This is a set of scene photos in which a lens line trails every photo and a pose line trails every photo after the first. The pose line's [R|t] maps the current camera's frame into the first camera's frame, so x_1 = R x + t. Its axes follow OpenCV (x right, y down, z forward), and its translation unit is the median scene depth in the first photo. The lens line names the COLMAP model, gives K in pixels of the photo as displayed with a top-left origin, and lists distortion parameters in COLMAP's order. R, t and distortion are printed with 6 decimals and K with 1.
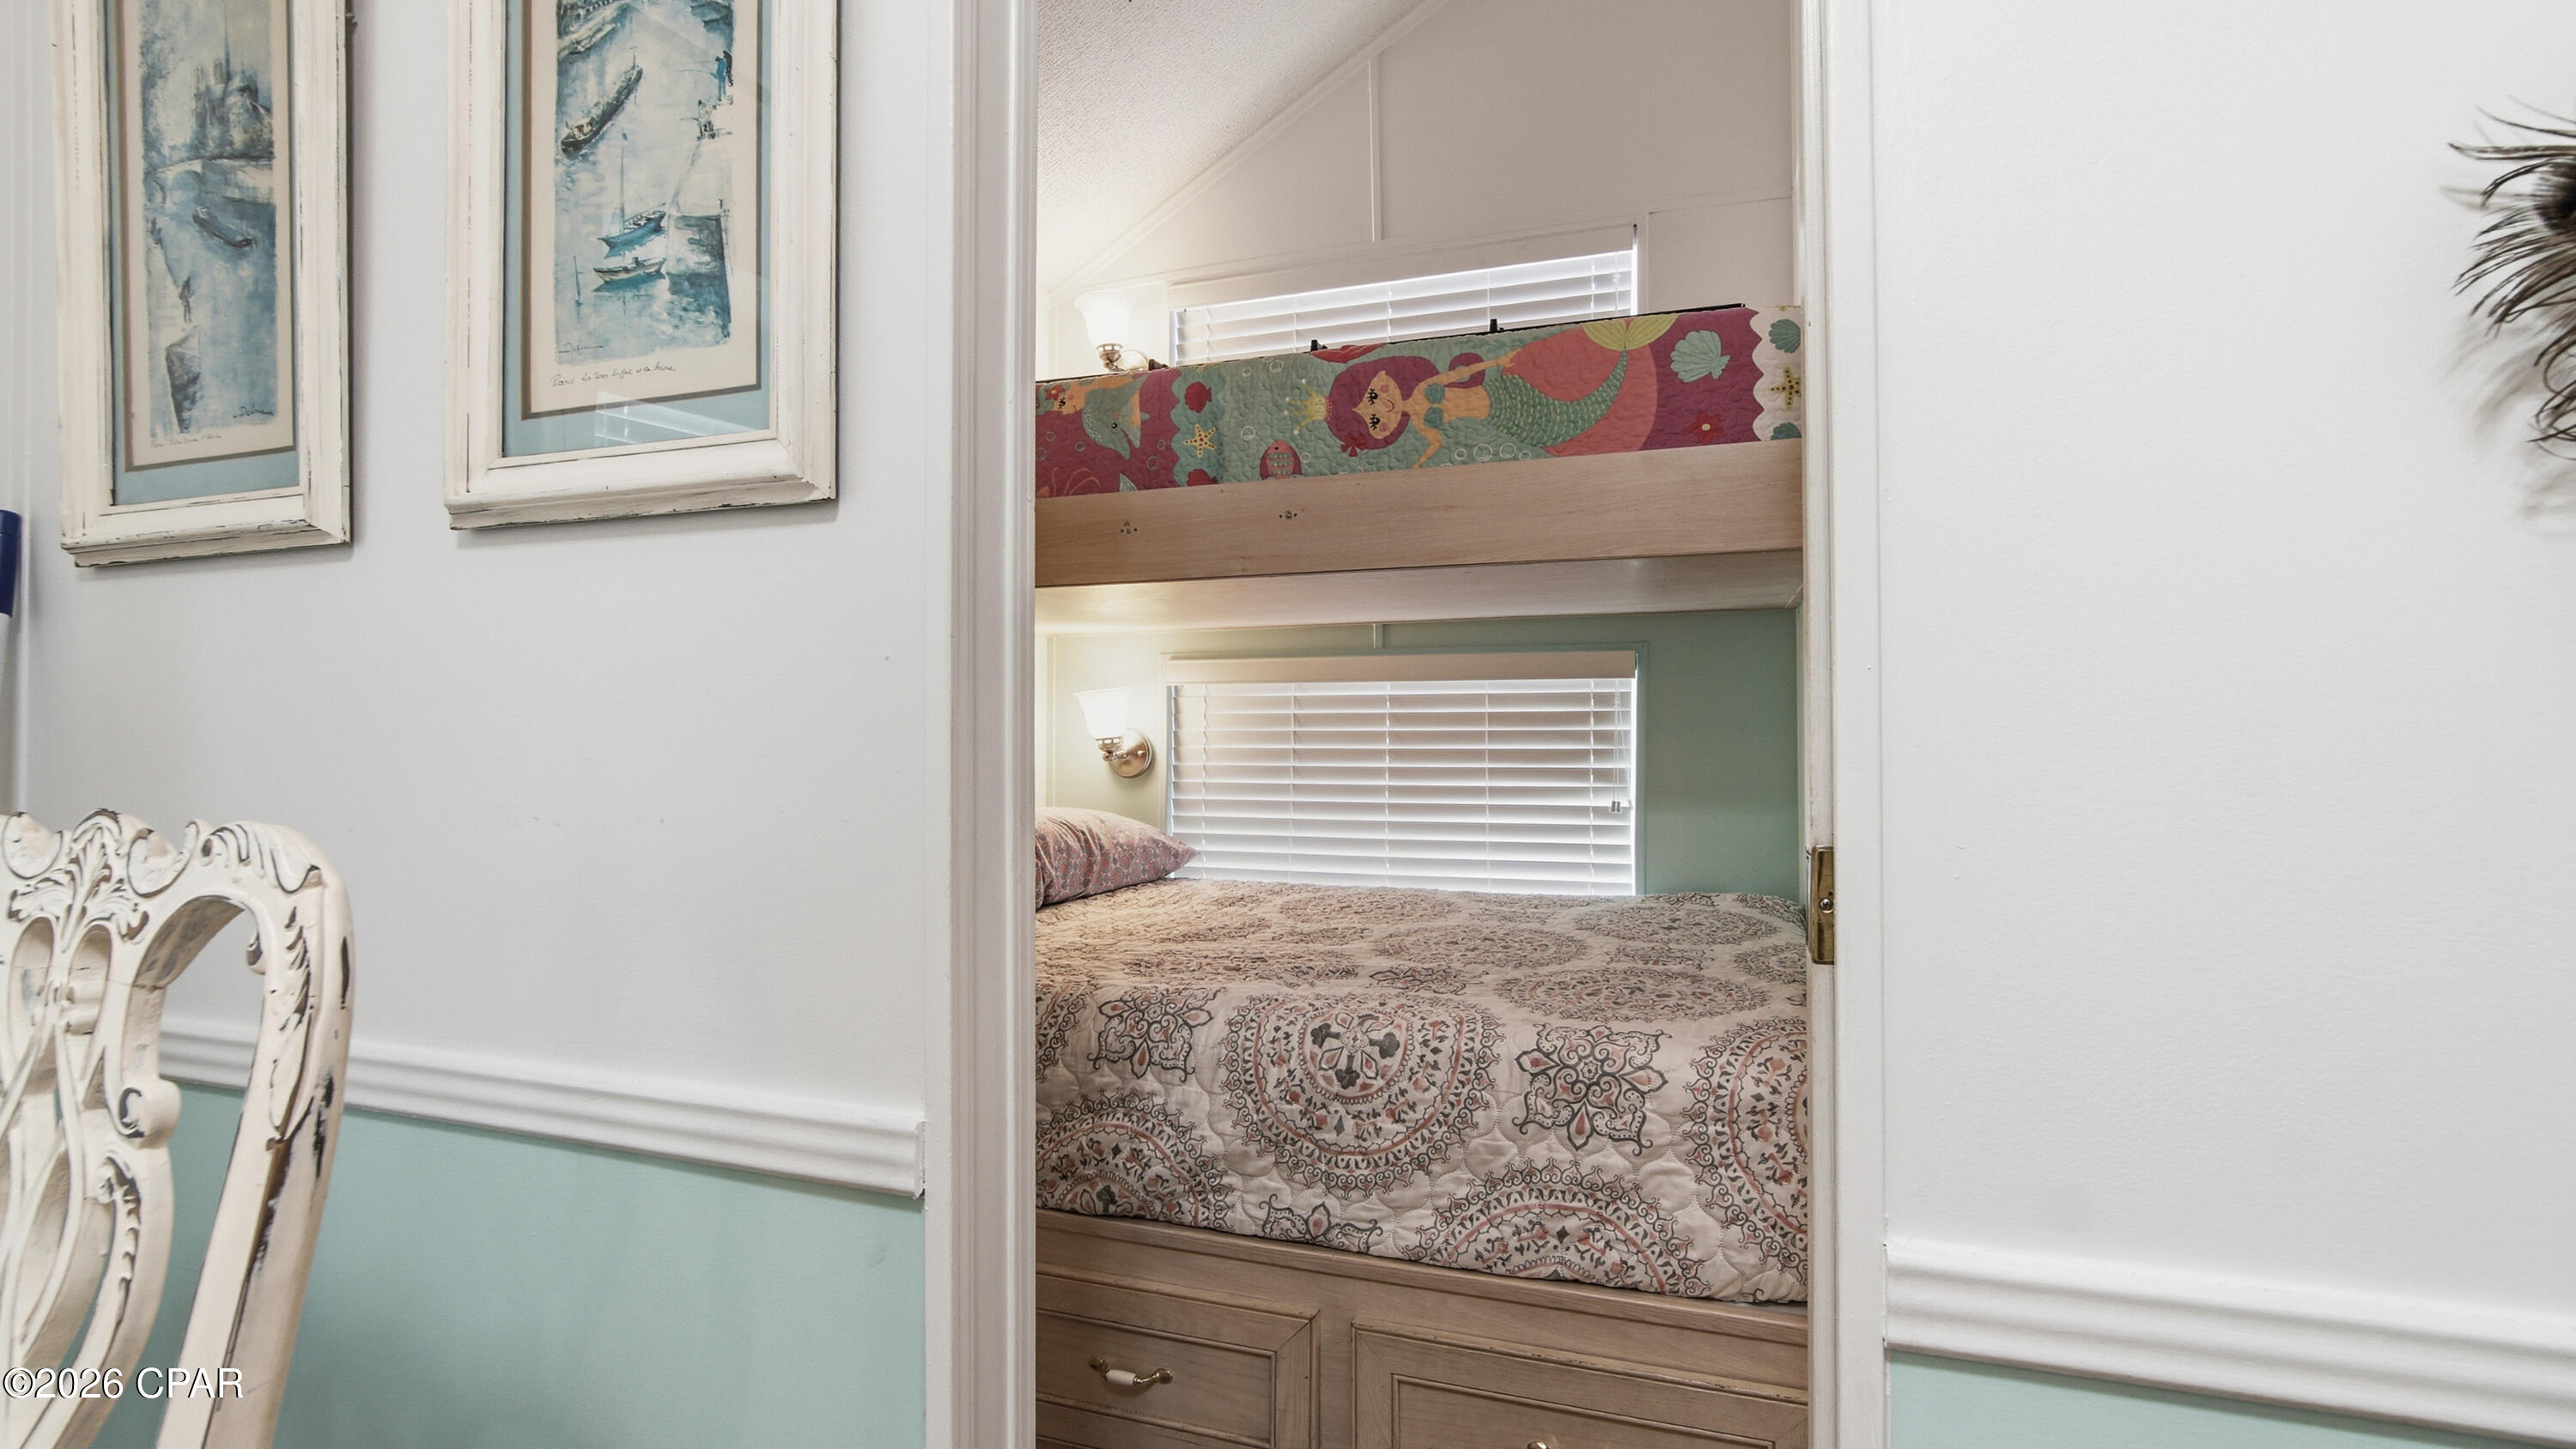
lens RADIAL K [[1186.5, 0, 1283.1], [0, 1186.5, 723.4], [0, 0, 1]] dist [-0.006059, -0.000502]
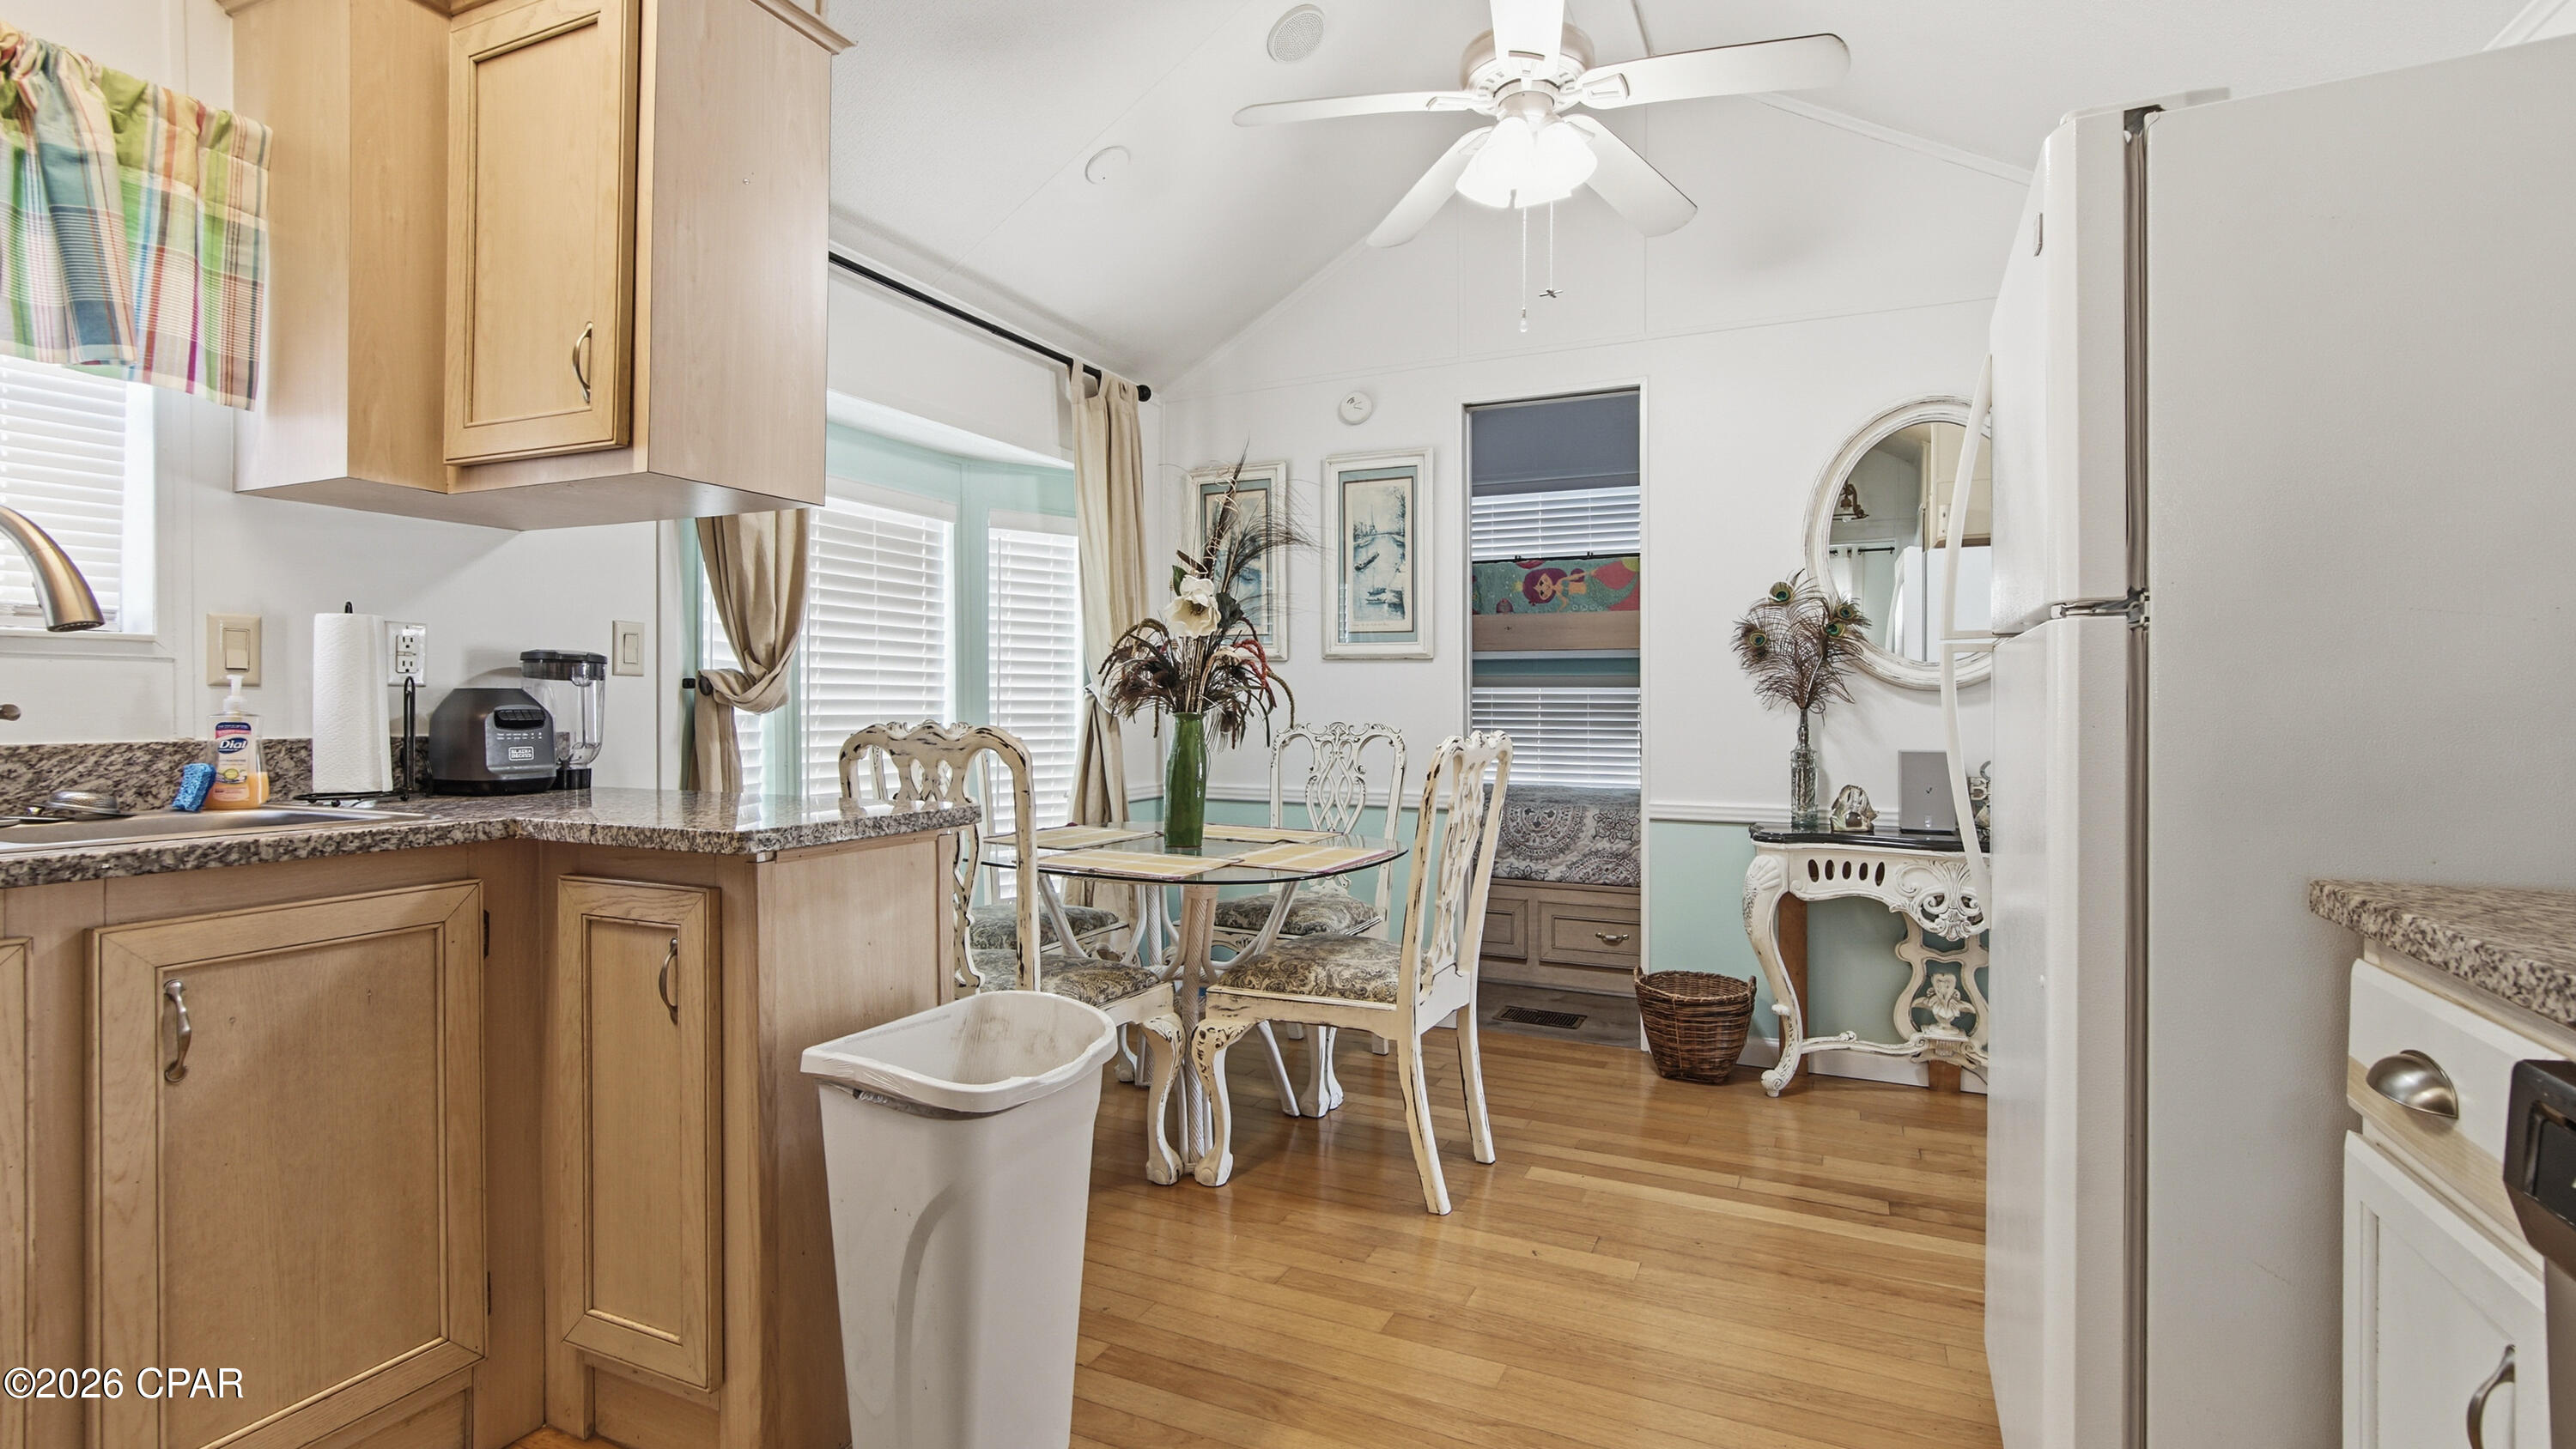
lens RADIAL K [[1186.5, 0, 1296.9], [0, 1186.5, 708.6], [0, 0, 1]] dist [-0.006059, -0.000502]
pose [[0.996289, 0.002669, -0.086033, -0.310118], [-0.003182, 0.999978, -0.005821, 0.021835], [0.086015, 0.006074, 0.996275, -2.172039]]
